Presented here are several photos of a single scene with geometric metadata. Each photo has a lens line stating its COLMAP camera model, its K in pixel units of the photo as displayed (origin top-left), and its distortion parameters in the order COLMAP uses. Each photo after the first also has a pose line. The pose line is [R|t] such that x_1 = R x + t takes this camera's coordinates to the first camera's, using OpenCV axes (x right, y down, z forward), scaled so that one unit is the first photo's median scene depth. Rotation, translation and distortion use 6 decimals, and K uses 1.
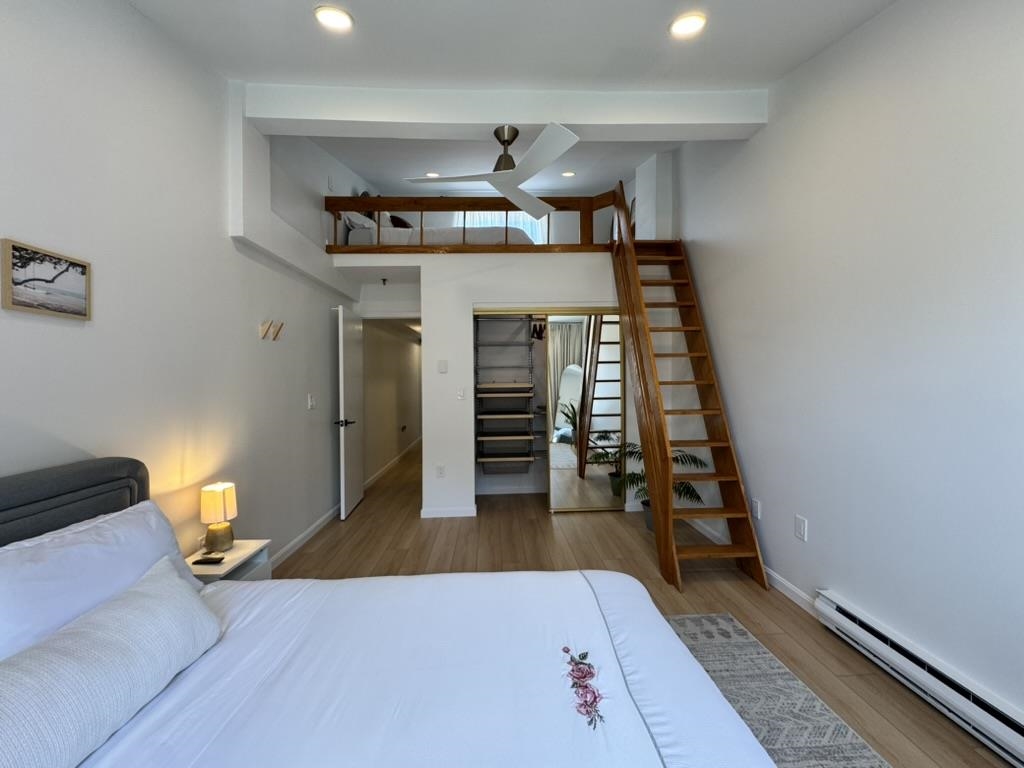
lens RADIAL K [[409.1, 0, 510.8], [0, 409.1, 382.7], [0, 0, 1]] dist [0.000727, -0.000146]
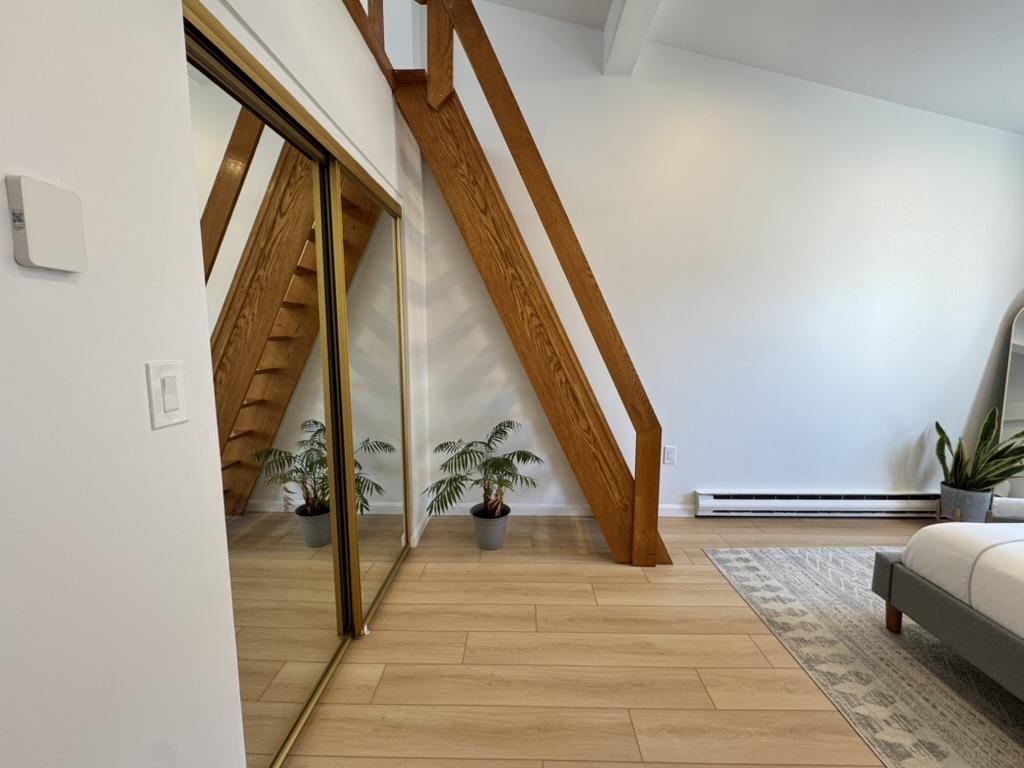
lens RADIAL K [[407.4, 0, 512.3], [0, 407.4, 381.6], [0, 0, 1]] dist [-0.001532, -0.000068]
pose [[0.068174, -0.100379, 0.992611, -0.684878], [0.016877, 0.994899, 0.099451, 0.008262], [-0.997531, 0.009972, 0.069521, 1.840844]]
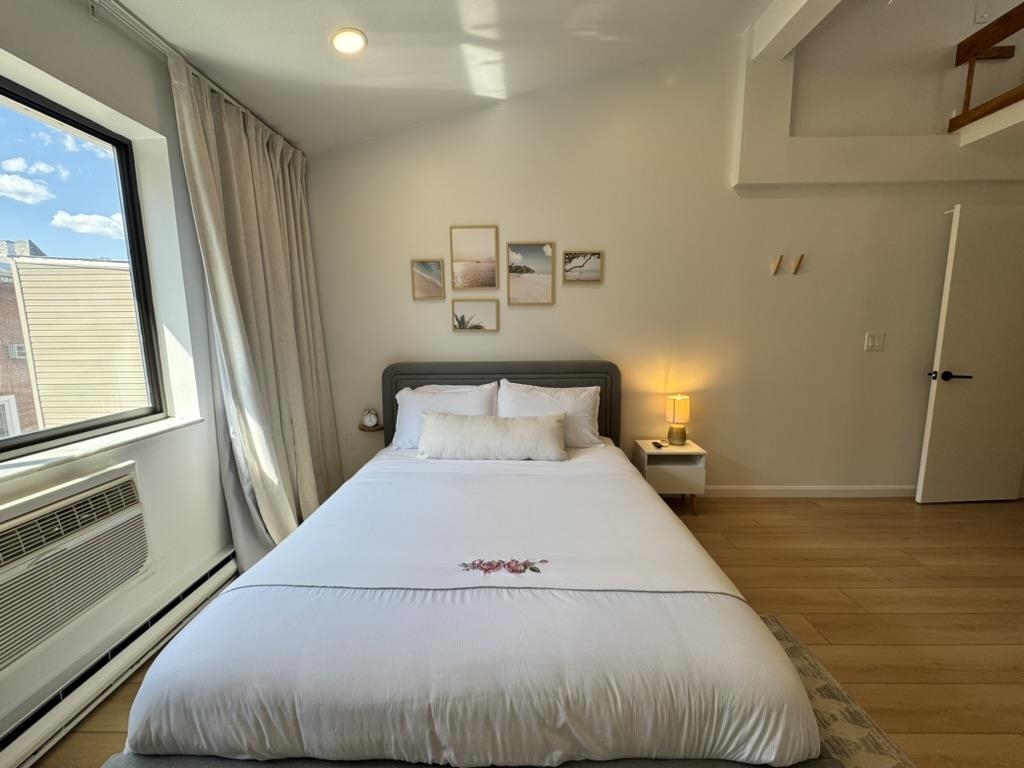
lens RADIAL K [[409.1, 0, 510.8], [0, 409.1, 382.7], [0, 0, 1]] dist [0.000727, -0.000146]
pose [[-0.051193, 0.143637, -0.988305, 0.749795], [0.000374, 0.989606, 0.143807, 0.017365], [0.998689, 0.006992, -0.050715, 0.631465]]
